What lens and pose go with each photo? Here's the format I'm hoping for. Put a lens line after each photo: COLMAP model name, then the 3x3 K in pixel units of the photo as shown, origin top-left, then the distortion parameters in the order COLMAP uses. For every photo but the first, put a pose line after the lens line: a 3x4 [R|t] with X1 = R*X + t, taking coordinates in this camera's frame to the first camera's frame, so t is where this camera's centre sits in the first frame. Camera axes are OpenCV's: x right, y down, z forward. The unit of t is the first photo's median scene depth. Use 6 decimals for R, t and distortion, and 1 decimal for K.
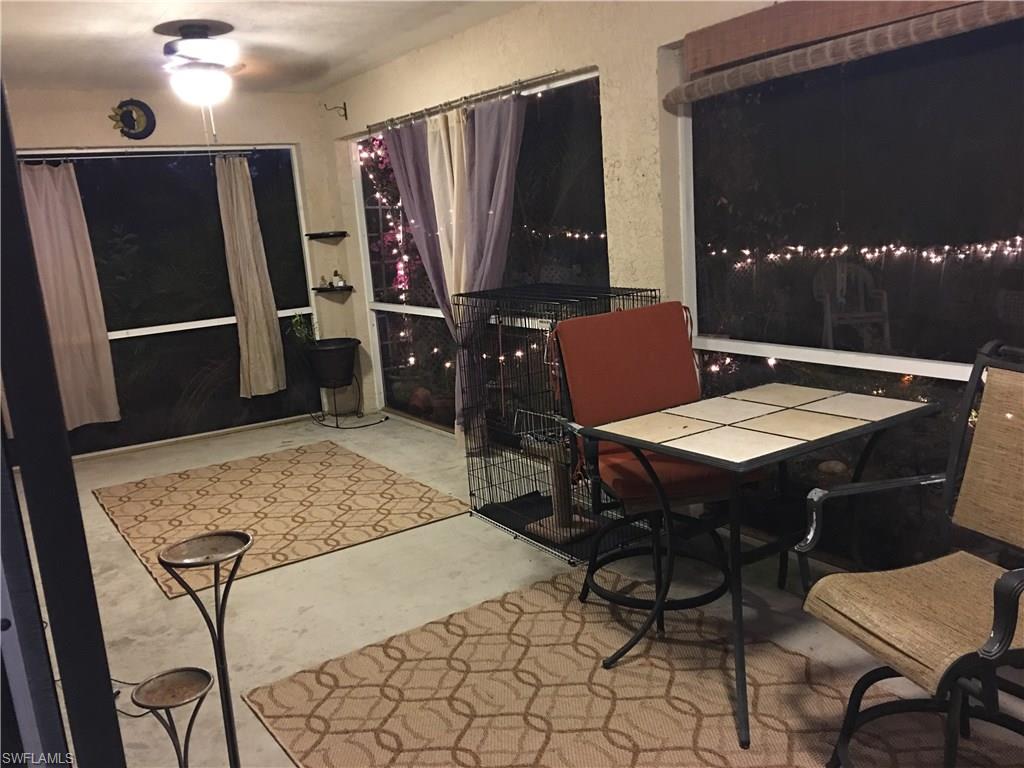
lens RADIAL K [[866.2, 0, 504.7], [0, 866.2, 387.1], [0, 0, 1]] dist [0.111600, -0.158920]
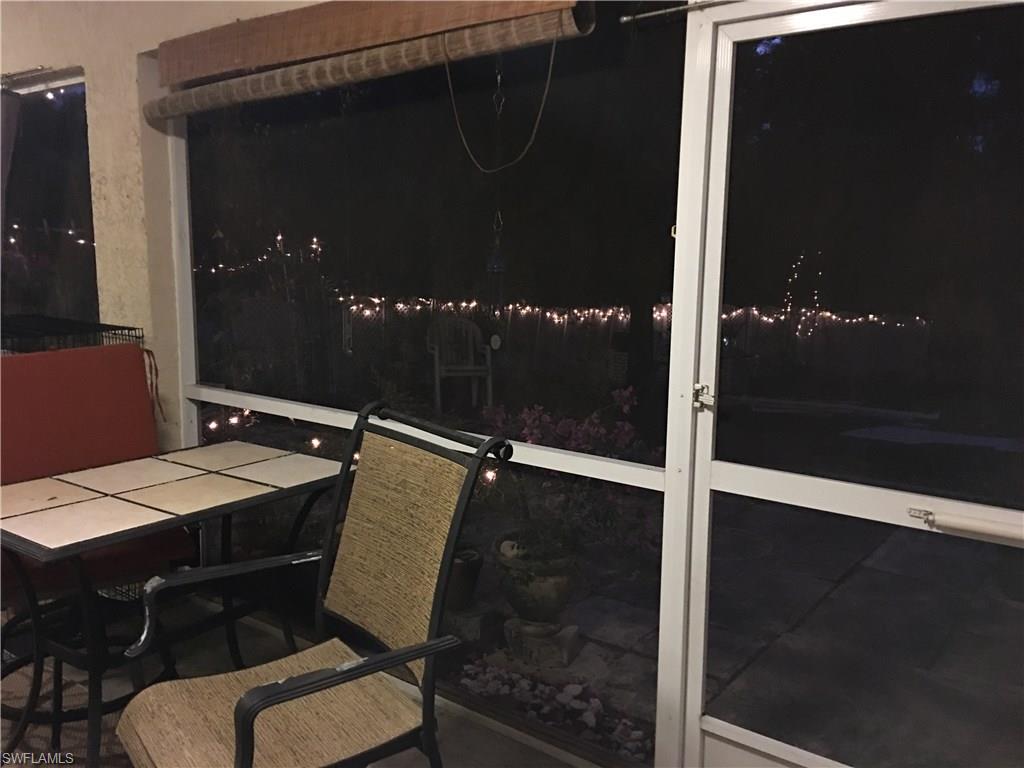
lens RADIAL K [[866.2, 0, 517.2], [0, 866.2, 381.5], [0, 0, 1]] dist [0.111600, -0.158920]
pose [[0.936203, 0.033516, 0.349857, 0.229814], [-0.013360, 0.998117, -0.059869, -0.013240], [-0.351204, 0.051375, 0.934888, 0.061762]]
